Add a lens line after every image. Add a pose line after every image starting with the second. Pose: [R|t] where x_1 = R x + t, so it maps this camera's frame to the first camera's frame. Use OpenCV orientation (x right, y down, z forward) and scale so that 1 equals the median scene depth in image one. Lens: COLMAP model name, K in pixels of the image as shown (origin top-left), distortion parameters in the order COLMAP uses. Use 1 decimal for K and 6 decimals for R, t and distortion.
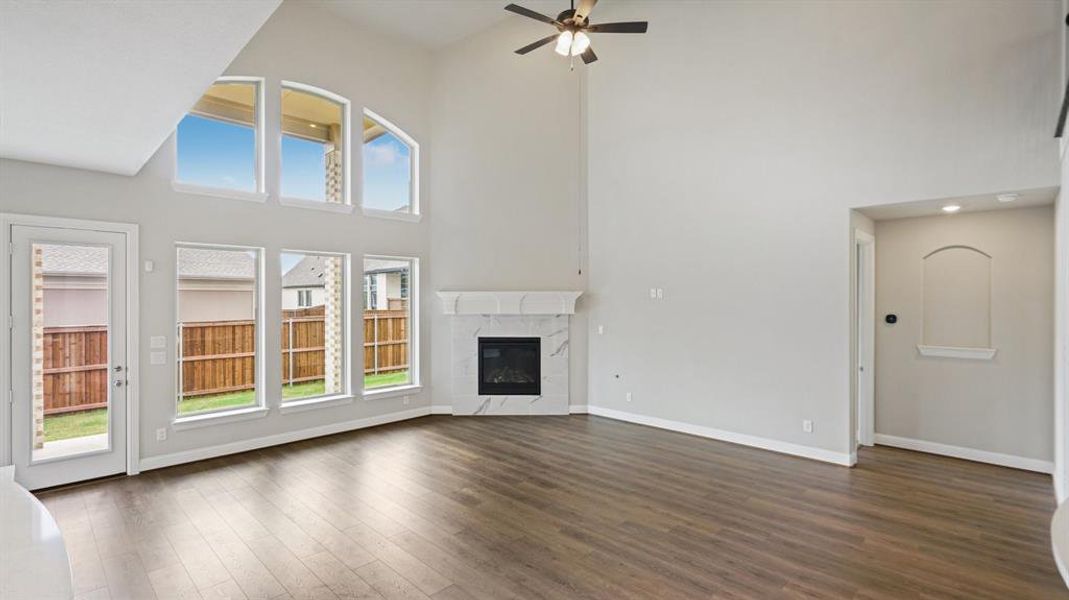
lens RADIAL K [[501.5, 0, 534.5], [0, 501.5, 300.0], [0, 0, 1]] dist [-0.000639, -0.000113]
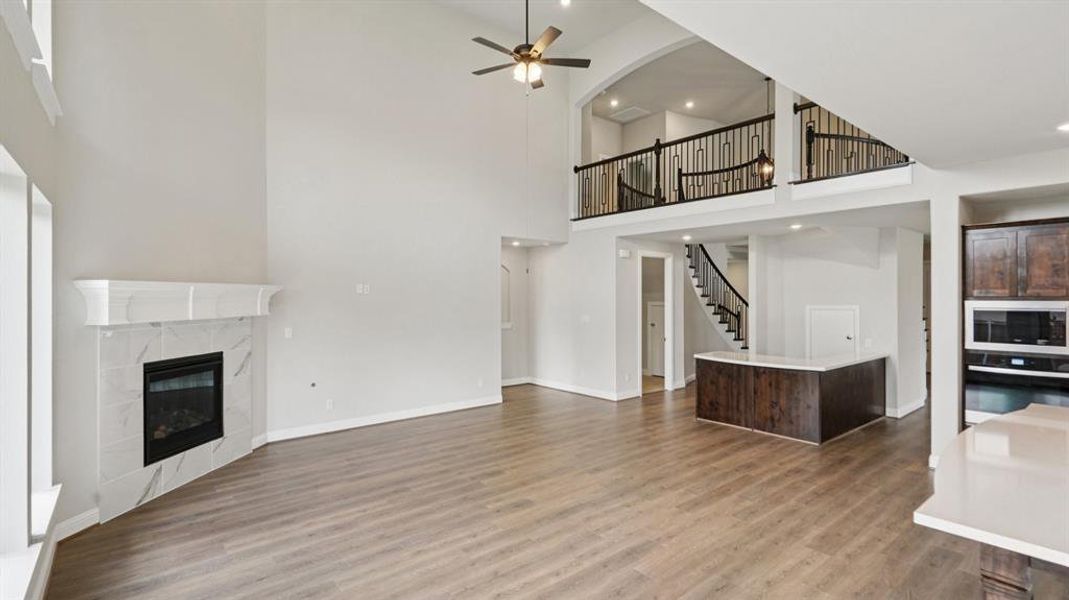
lens RADIAL K [[510.5, 0, 532.1], [0, 510.5, 294.5], [0, 0, 1]] dist [-0.001450, -0.000239]
pose [[0.095122, 0.001447, 0.995465, -0.709927], [0.005795, 0.999981, -0.002007, 0.000805], [-0.995449, 0.005960, 0.095112, 0.571635]]
